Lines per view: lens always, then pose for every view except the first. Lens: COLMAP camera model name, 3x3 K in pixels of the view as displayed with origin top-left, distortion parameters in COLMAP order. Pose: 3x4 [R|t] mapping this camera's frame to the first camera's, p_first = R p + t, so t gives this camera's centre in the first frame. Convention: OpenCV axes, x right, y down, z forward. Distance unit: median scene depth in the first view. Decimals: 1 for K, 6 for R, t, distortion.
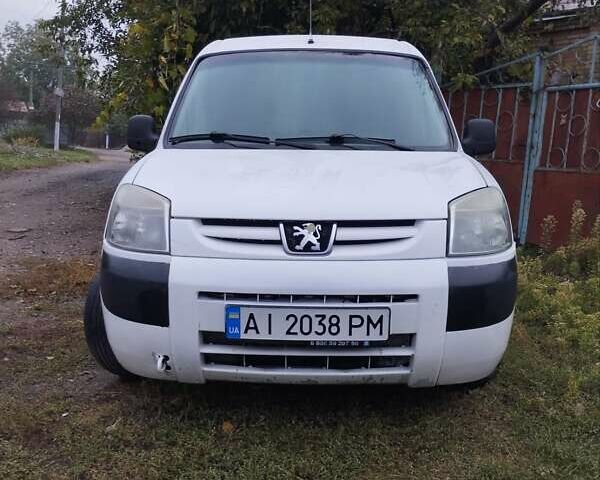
lens RADIAL K [[662.1, 0, 292.7], [0, 662.1, 249.6], [0, 0, 1]] dist [0.040390, 0.000000]
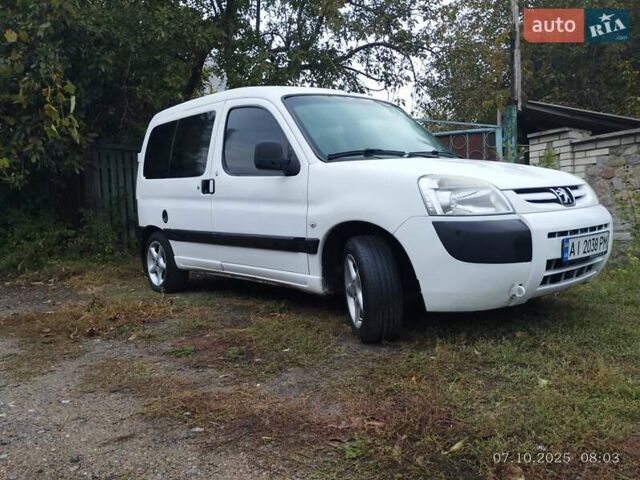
lens RADIAL K [[529.7, 0, 319.7], [0, 529.7, 241.0], [0, 0, 1]] dist [0.074271, -0.083237]
pose [[0.743036, -0.098914, 0.661901, -1.300986], [0.165130, 0.985536, -0.038094, 0.040827], [-0.648559, 0.137605, 0.748623, 0.421304]]
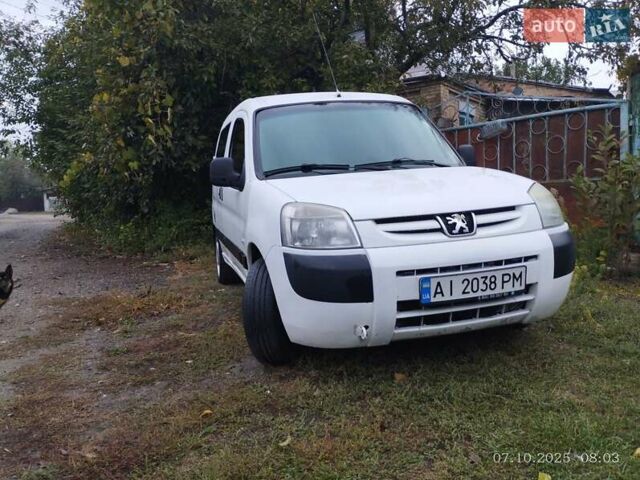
lens RADIAL K [[529.7, 0, 322.3], [0, 529.7, 240.6], [0, 0, 1]] dist [0.074271, -0.083237]
pose [[0.951115, -0.104551, 0.290602, -0.575425], [0.122562, 0.991466, -0.044432, 0.030456], [-0.283476, 0.077877, 0.955812, 0.018464]]
